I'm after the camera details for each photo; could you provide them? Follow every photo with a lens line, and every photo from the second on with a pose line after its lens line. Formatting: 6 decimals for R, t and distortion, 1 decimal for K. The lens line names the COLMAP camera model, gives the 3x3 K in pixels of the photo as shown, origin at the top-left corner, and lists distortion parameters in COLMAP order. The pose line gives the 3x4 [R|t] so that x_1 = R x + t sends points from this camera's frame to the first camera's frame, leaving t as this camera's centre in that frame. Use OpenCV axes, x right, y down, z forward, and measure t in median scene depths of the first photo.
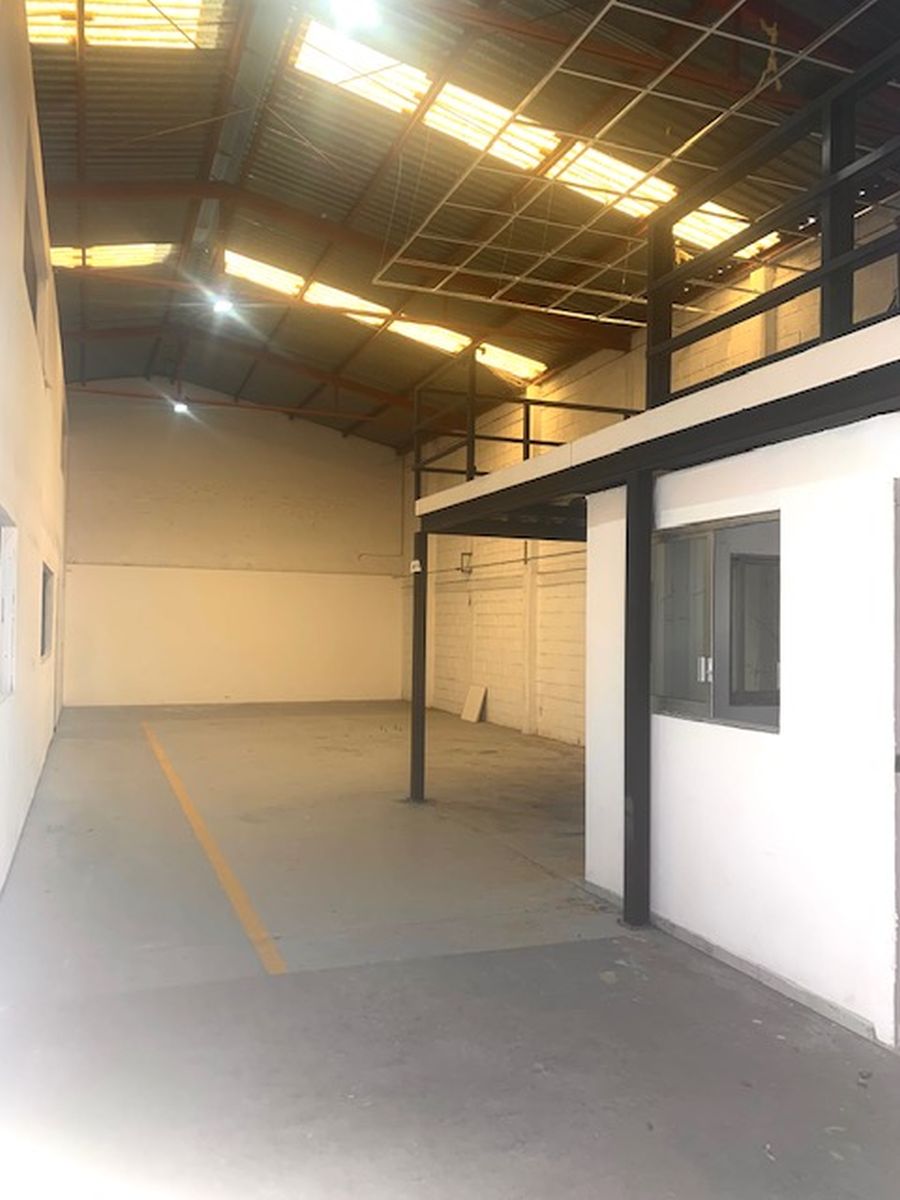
lens RADIAL K [[918.9, 0, 450.0], [0, 918.9, 600.0], [0, 0, 1]] dist [0.059534, -0.066709]
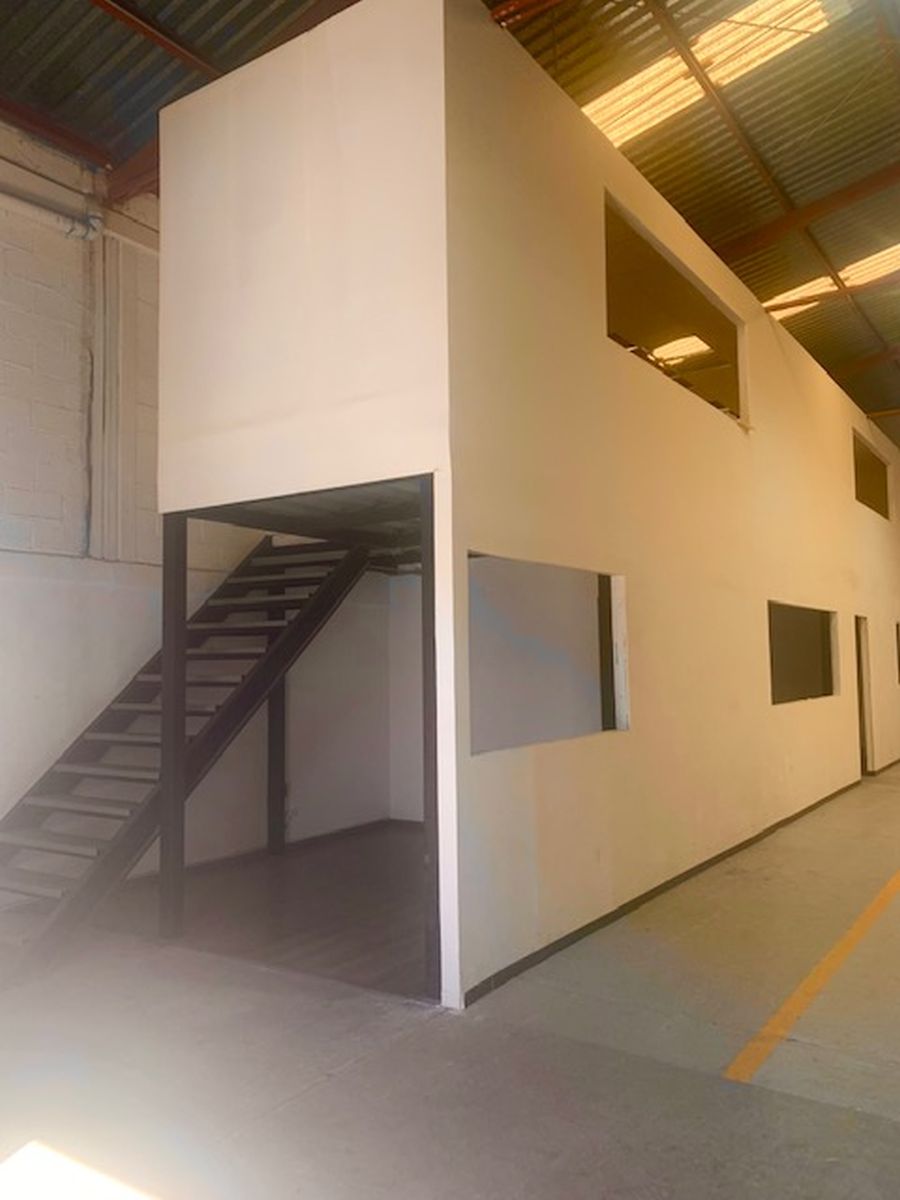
lens RADIAL K [[918.9, 0, 450.0], [0, 918.9, 600.0], [0, 0, 1]] dist [0.059534, -0.066709]
pose [[0.550000, -0.080200, -0.831305, 0.262748], [0.048292, 0.996767, -0.064212, 0.006586], [0.833767, -0.004828, 0.552095, 0.215188]]
